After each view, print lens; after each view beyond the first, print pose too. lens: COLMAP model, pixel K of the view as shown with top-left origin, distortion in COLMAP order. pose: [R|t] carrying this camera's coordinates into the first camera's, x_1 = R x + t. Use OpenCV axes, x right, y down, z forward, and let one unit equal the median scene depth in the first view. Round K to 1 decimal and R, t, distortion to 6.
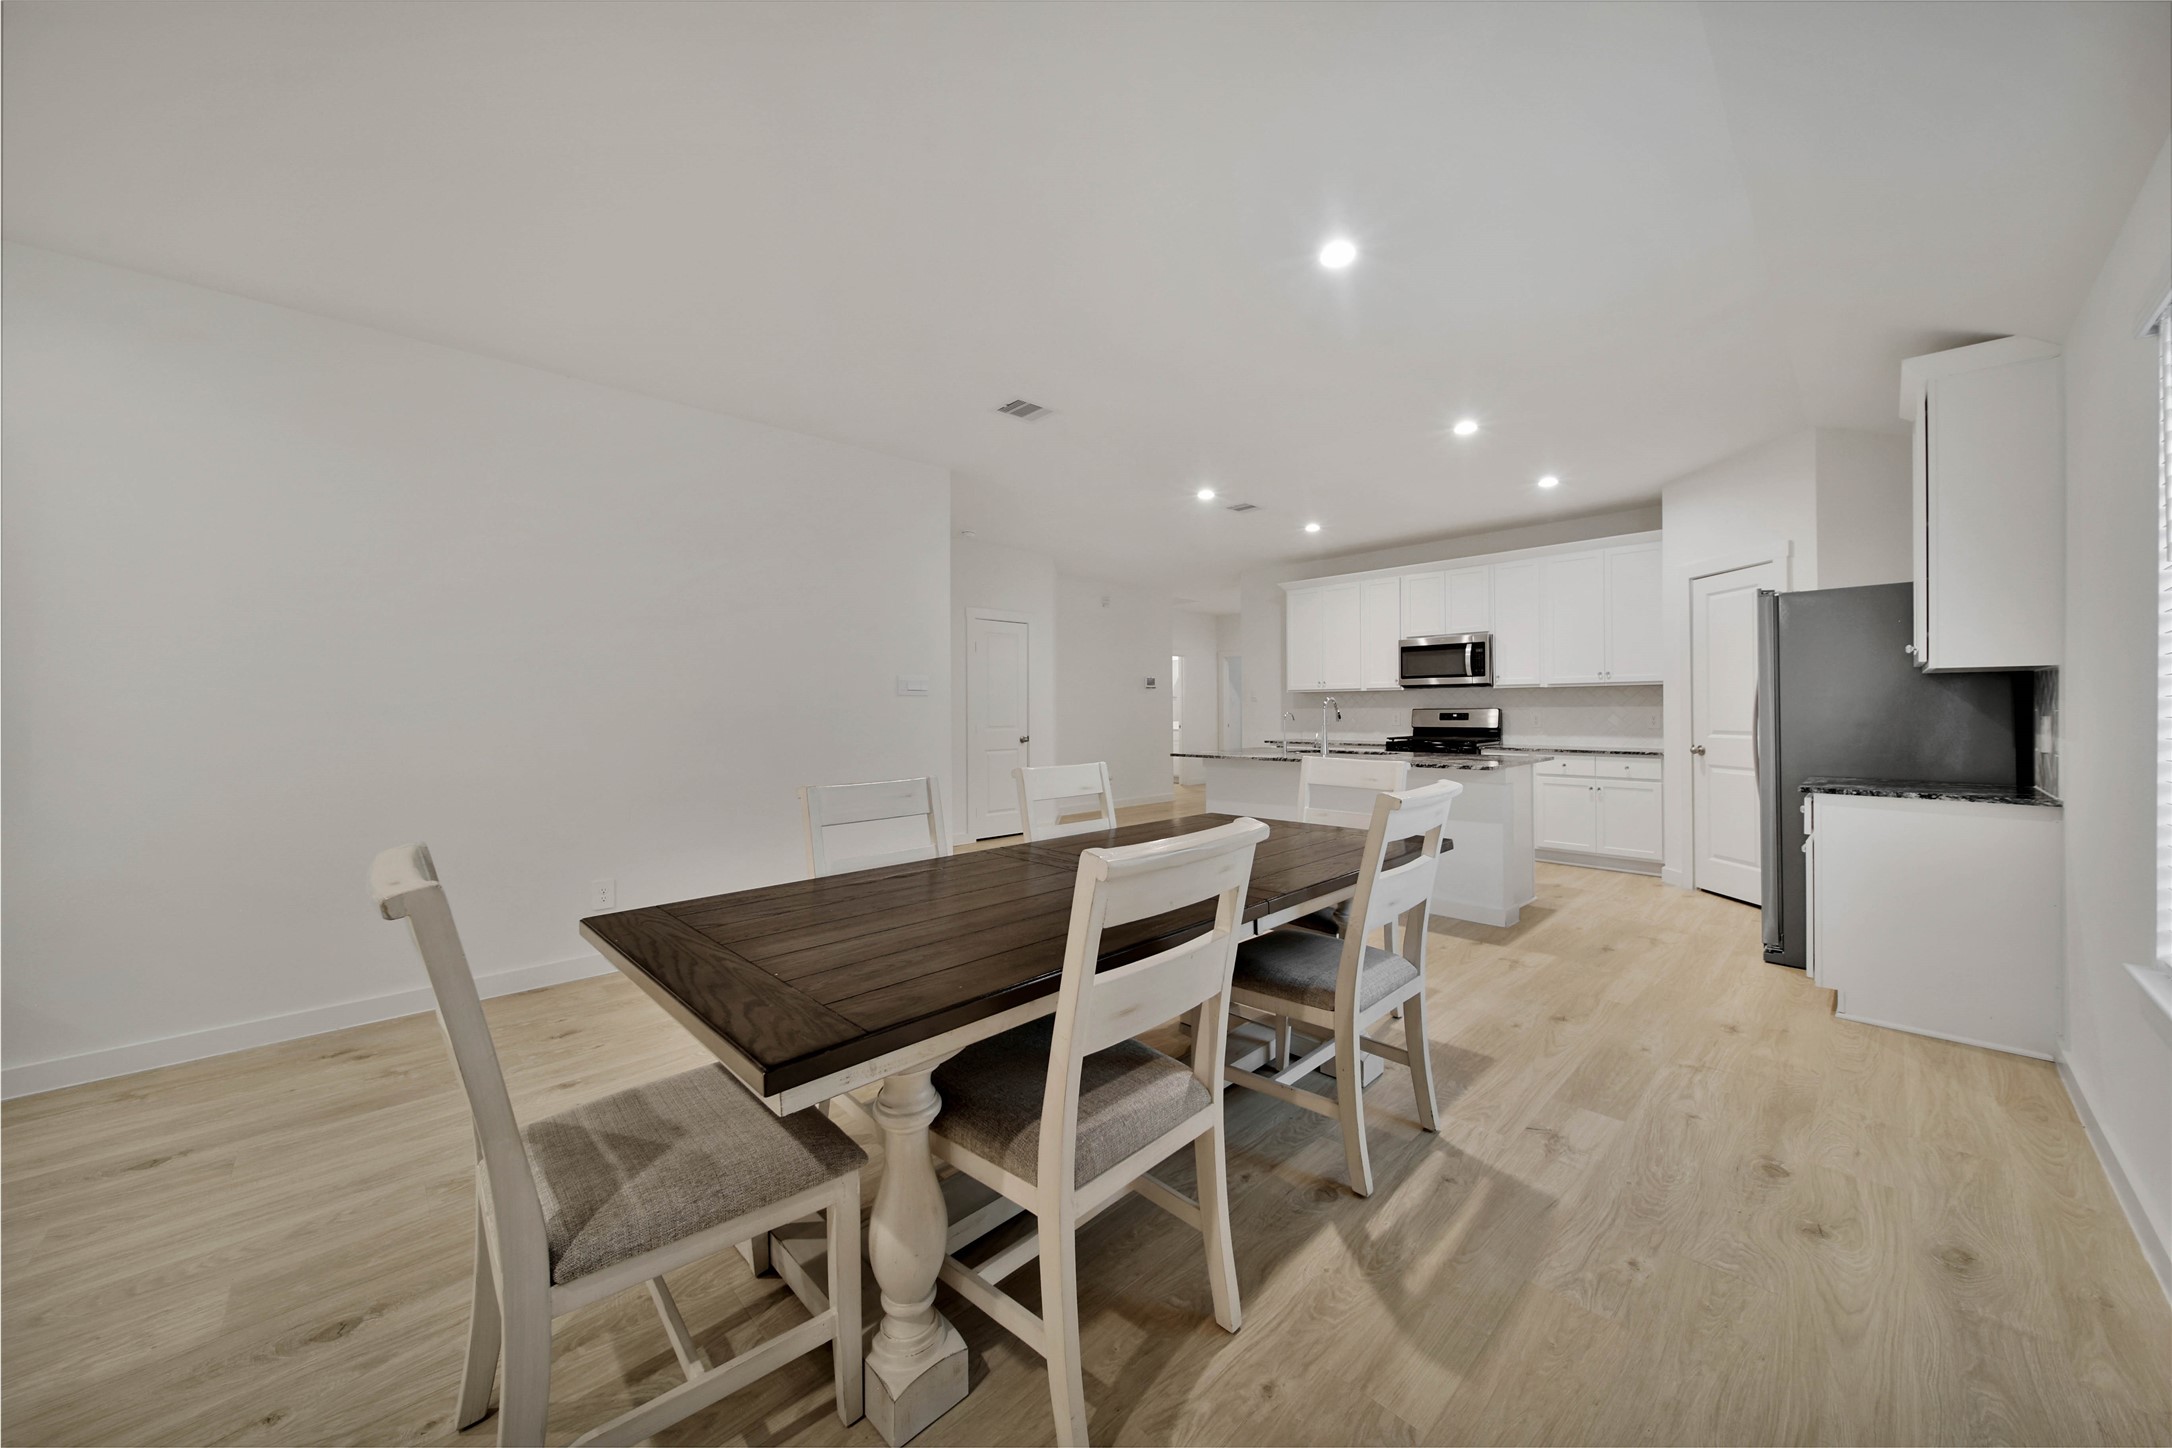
lens RADIAL K [[774.2, 0, 1081.3], [0, 774.2, 708.2], [0, 0, 1]] dist [-0.001240, -0.000839]
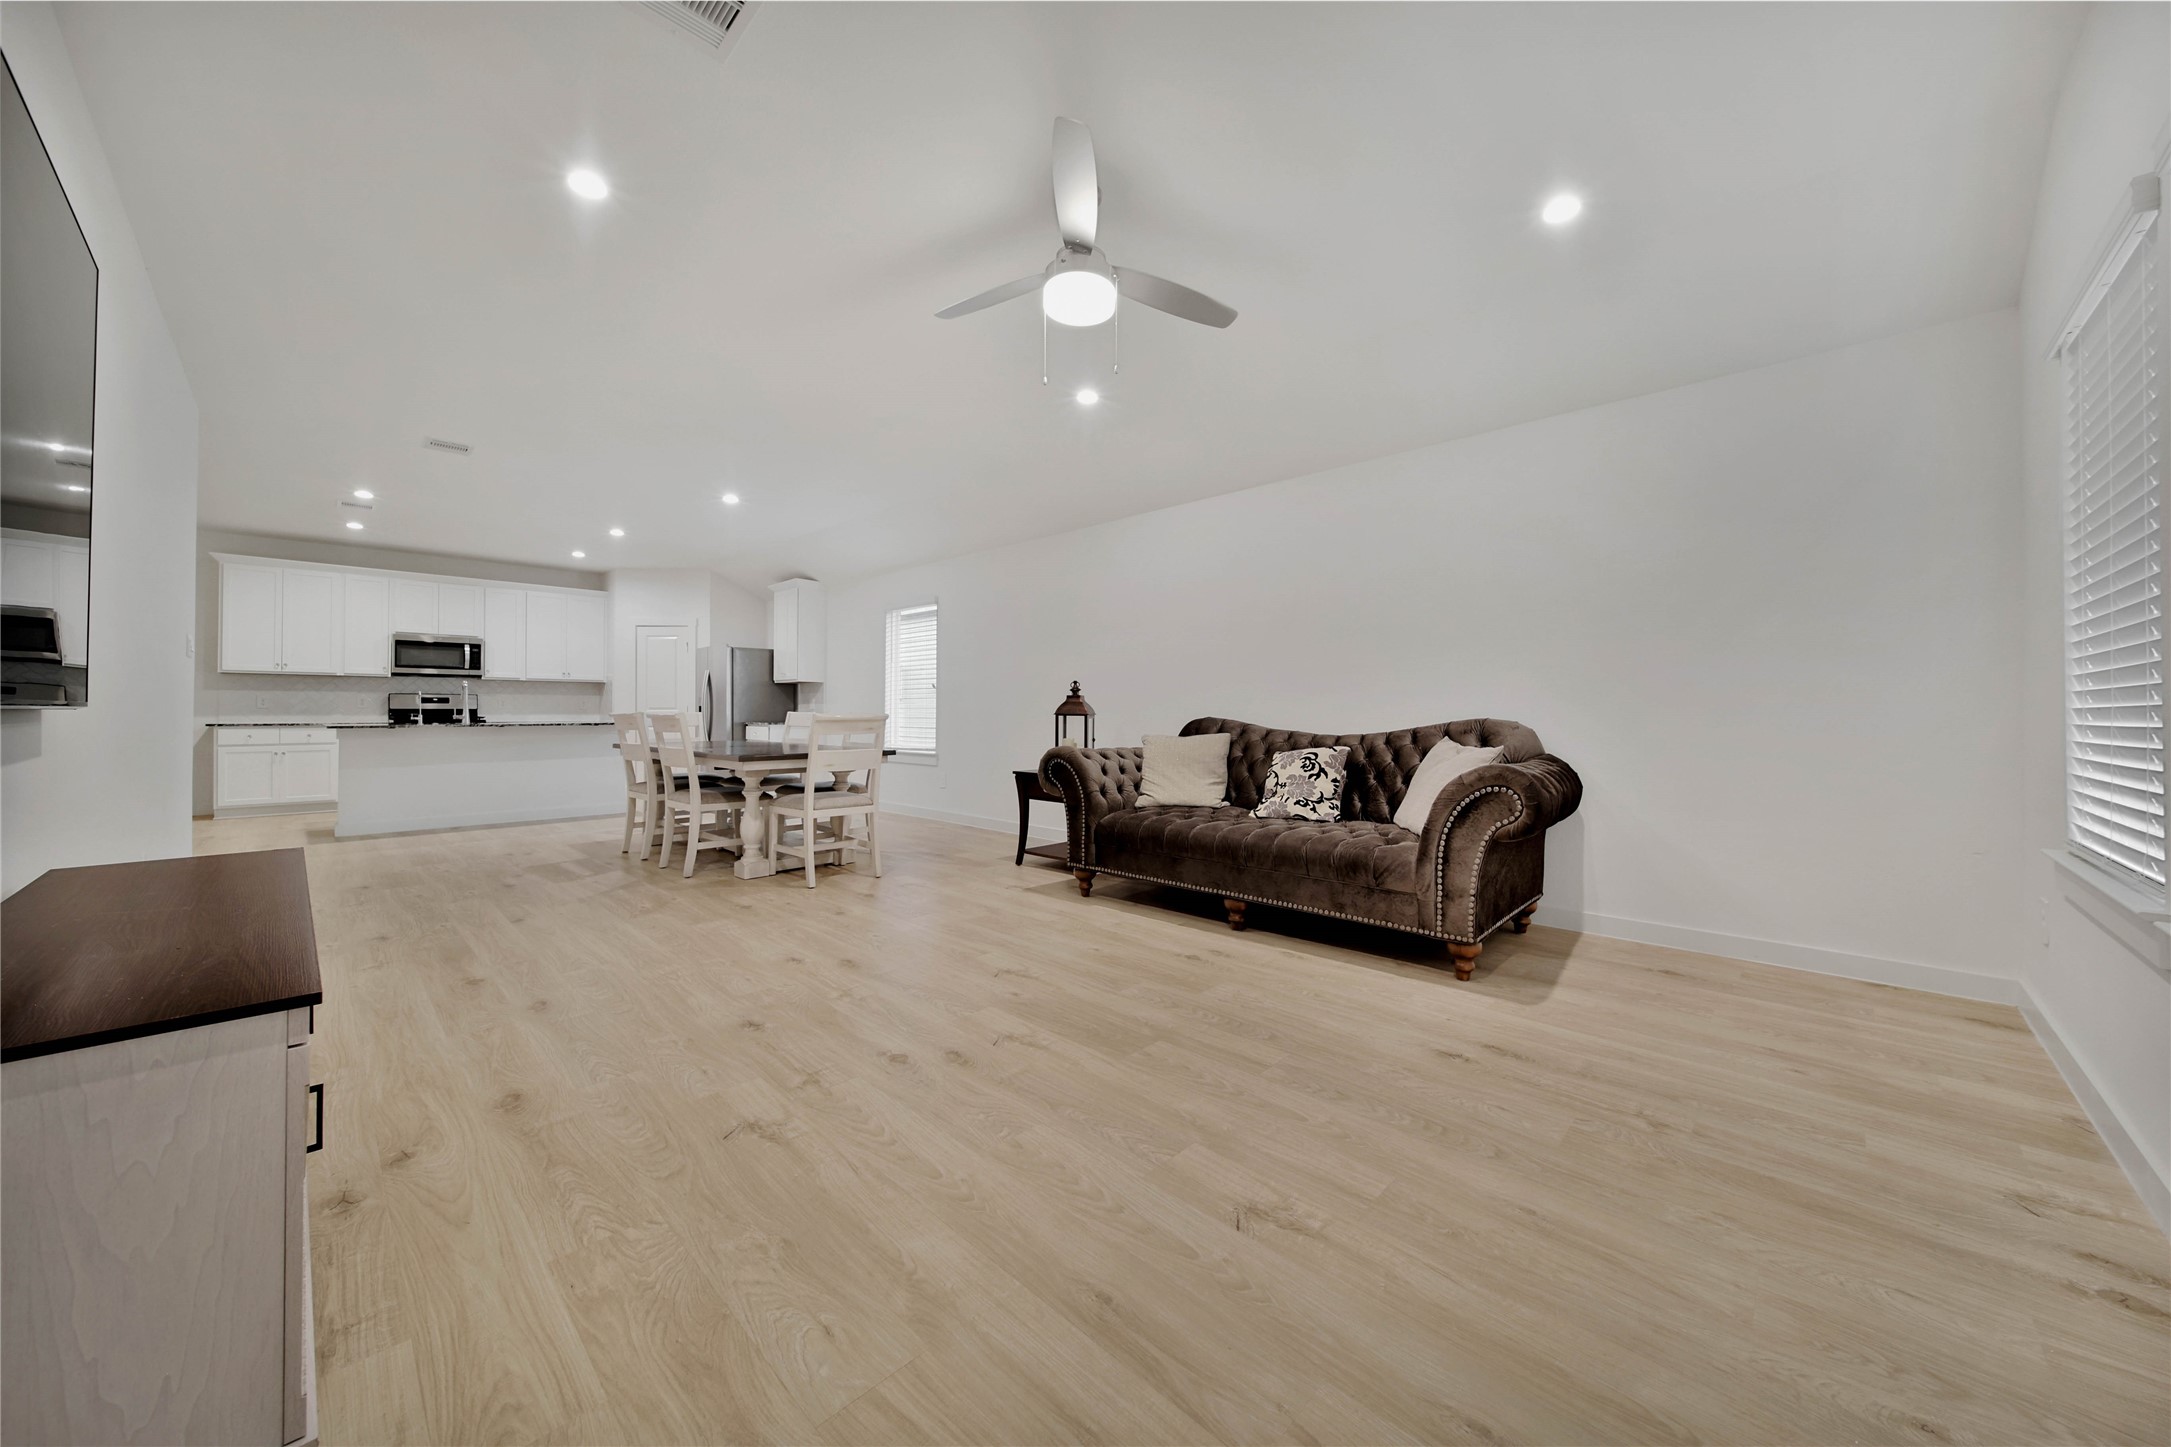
lens RADIAL K [[773.8, 0, 1117.7], [0, 773.8, 698.2], [0, 0, 1]] dist [-0.001240, -0.000839]
pose [[-0.060369, 0.021968, 0.997934, -1.033968], [-0.003748, 0.999746, -0.022235, 0.039343], [-0.998169, -0.005083, -0.060271, -0.041890]]
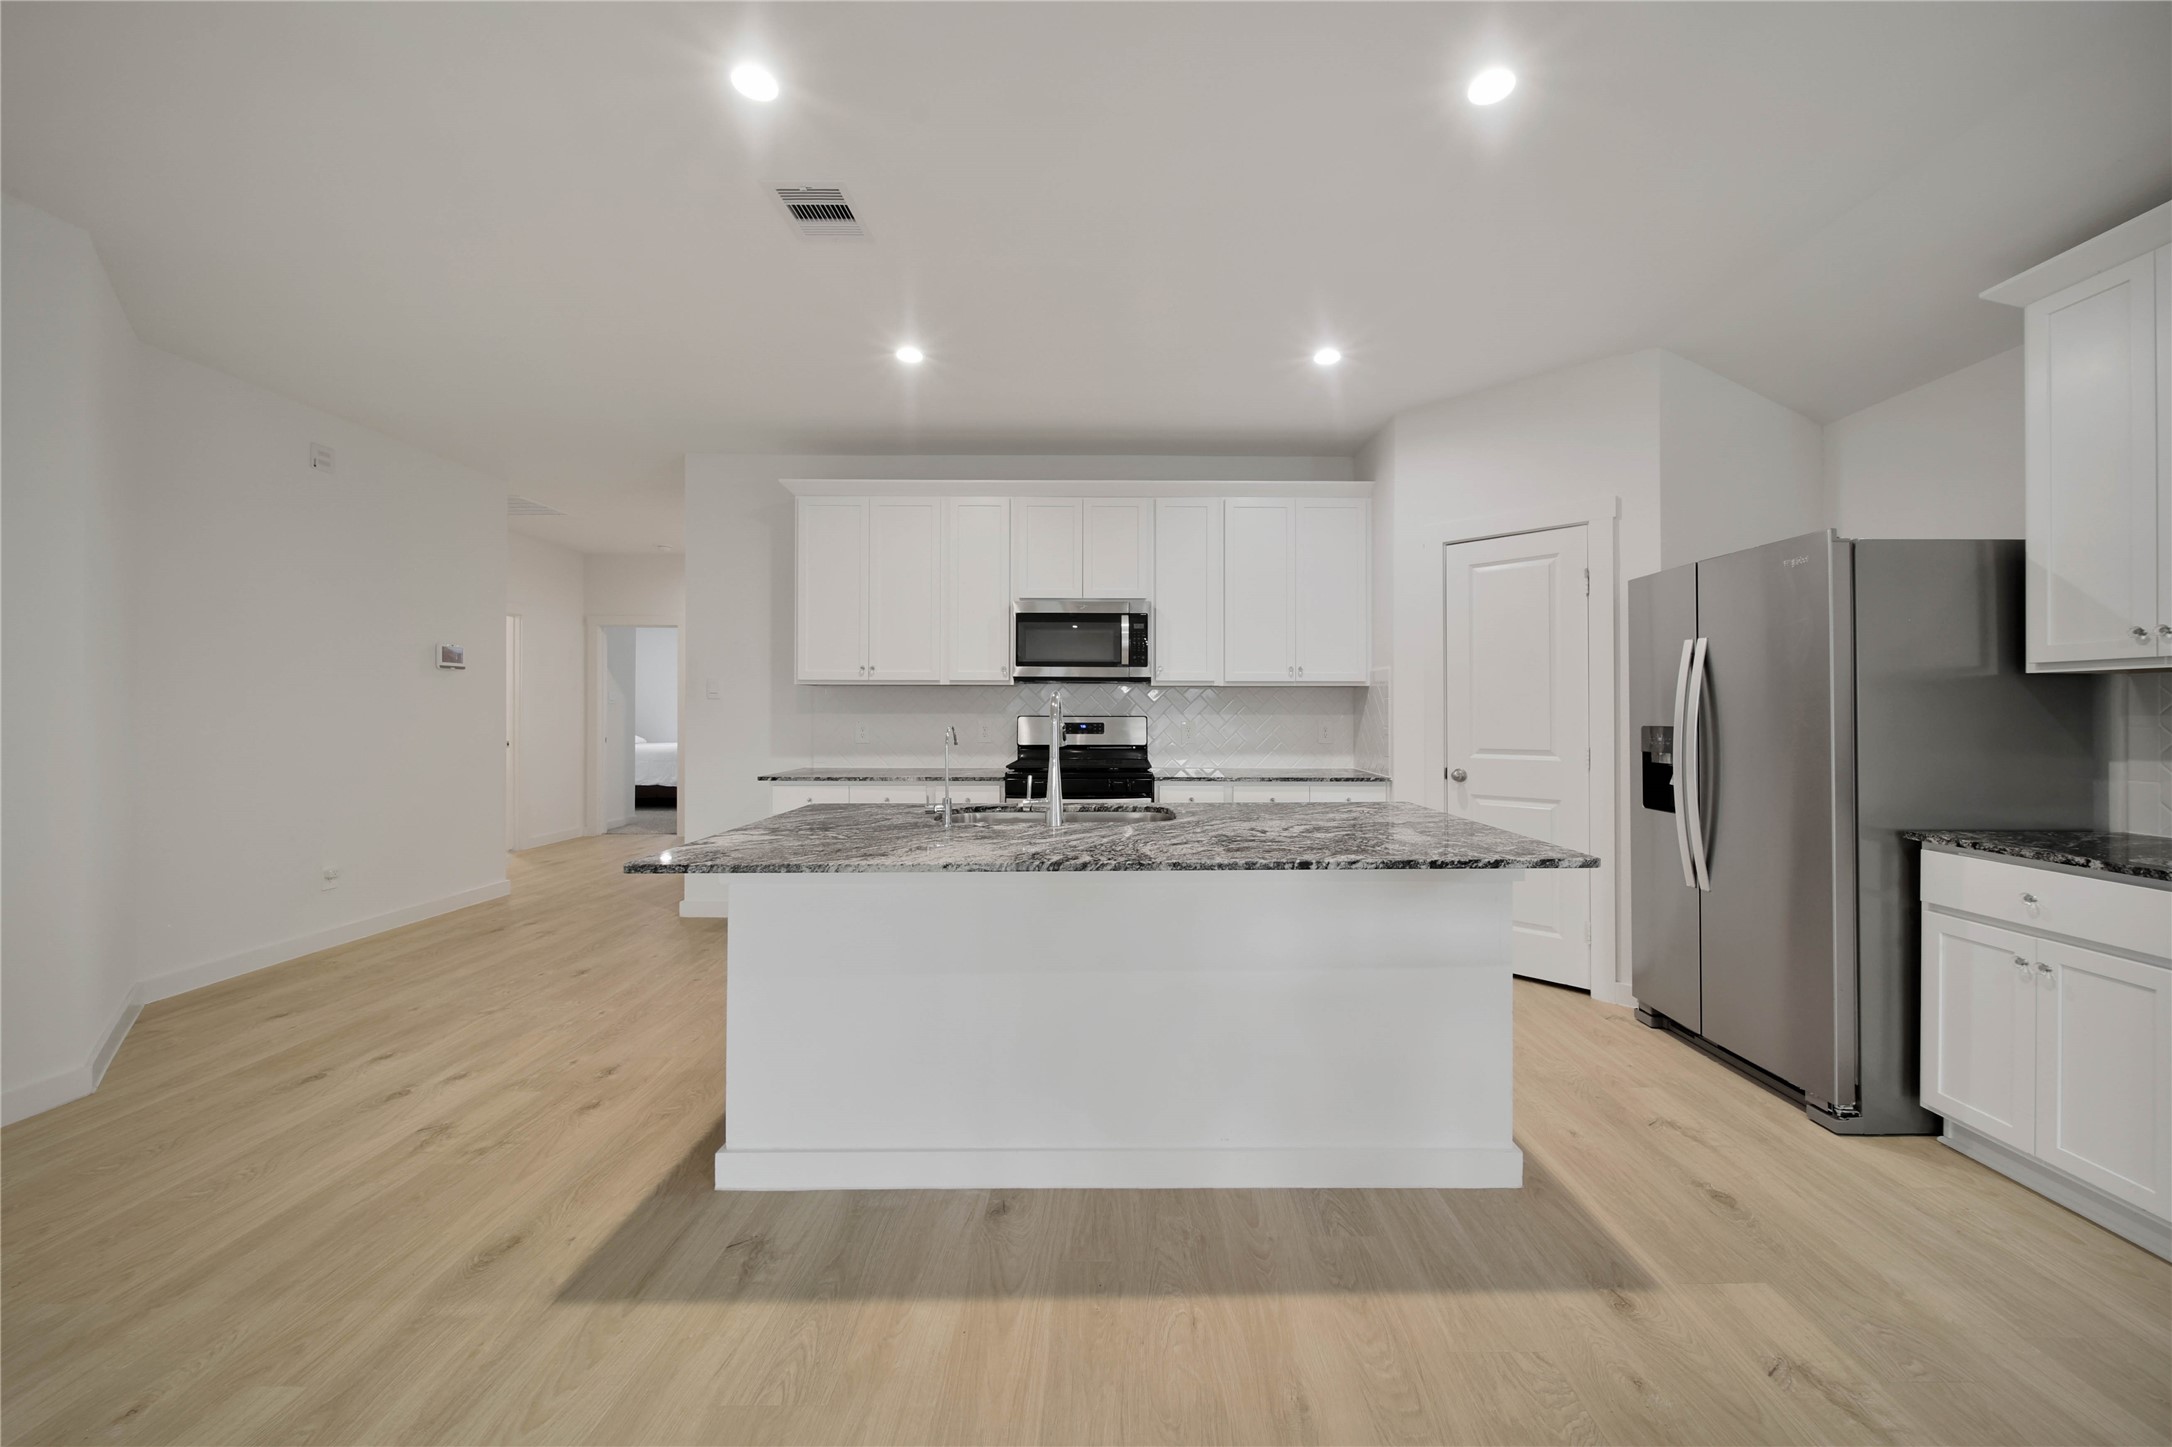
lens RADIAL K [[807.4, 0, 1115.9], [0, 807.4, 706.1], [0, 0, 1]] dist [-0.002652, -0.000816]
pose [[0.683017, 0.011958, 0.730305, 0.010511], [-0.007954, 0.999928, -0.008934, -0.002411], [-0.730359, 0.000294, 0.683063, 0.638215]]
